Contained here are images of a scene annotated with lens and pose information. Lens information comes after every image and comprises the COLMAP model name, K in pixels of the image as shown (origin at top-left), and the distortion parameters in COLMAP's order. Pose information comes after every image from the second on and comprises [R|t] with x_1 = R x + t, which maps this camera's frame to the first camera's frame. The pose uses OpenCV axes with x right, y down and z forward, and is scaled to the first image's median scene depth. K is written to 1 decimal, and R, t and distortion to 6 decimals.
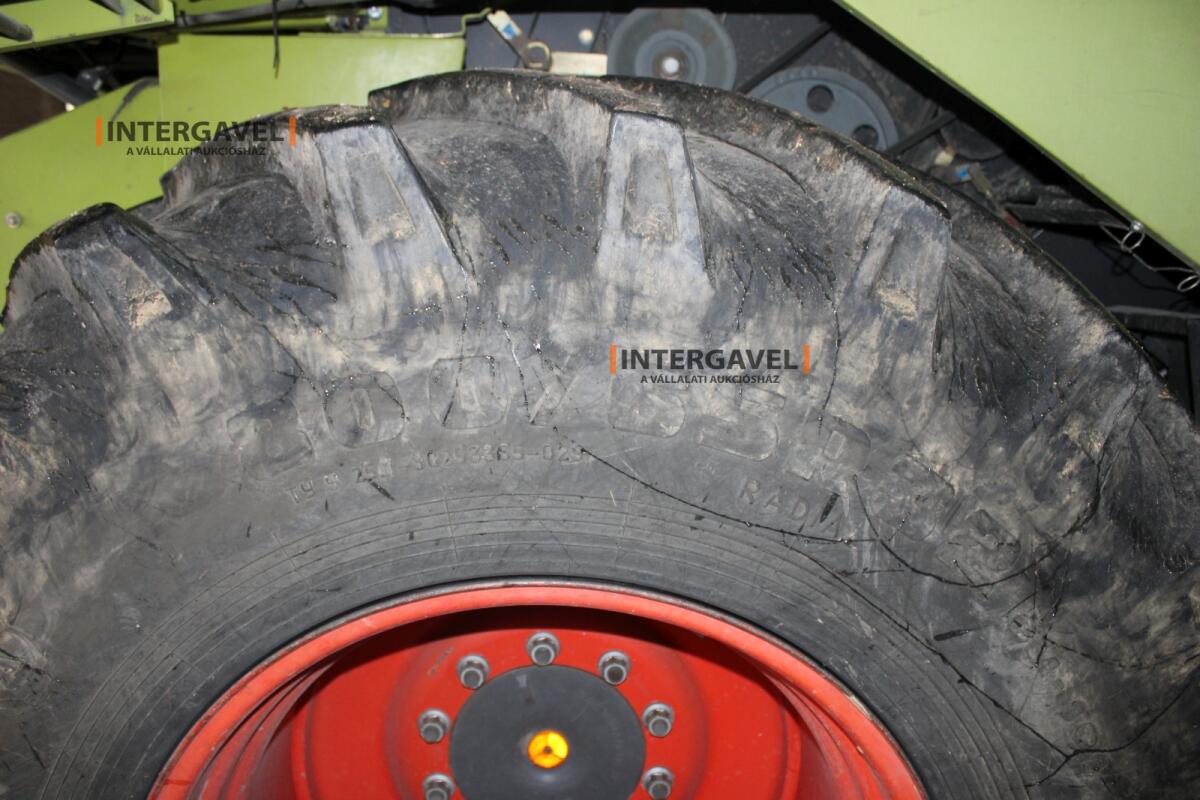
lens RADIAL K [[1003.7, 0, 589.2], [0, 1003.7, 404.6], [0, 0, 1]] dist [-0.162636, 0.152314]
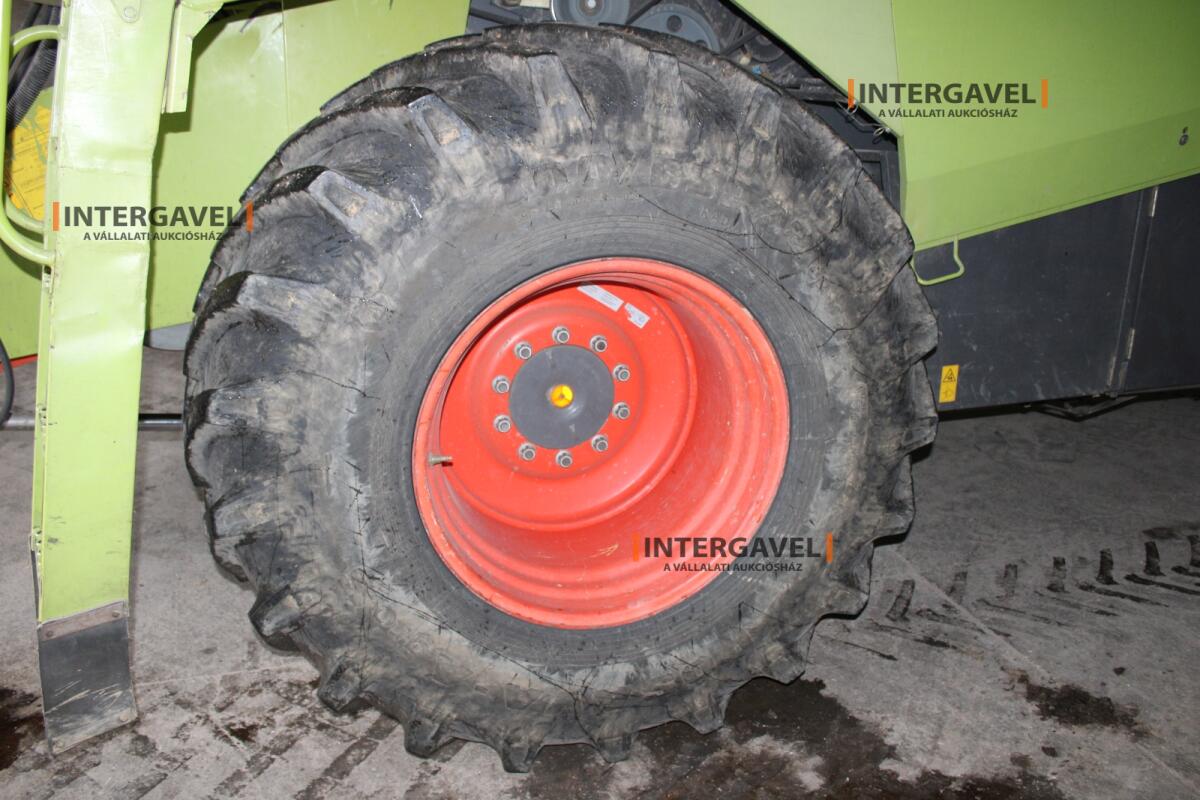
lens RADIAL K [[1003.7, 0, 589.2], [0, 1003.7, 404.6], [0, 0, 1]] dist [-0.162636, 0.152314]
pose [[0.966937, -0.072693, 0.244435, -0.715039], [0.044531, 0.991915, 0.118830, 0.244283], [-0.251097, -0.104016, 0.962357, -1.250490]]
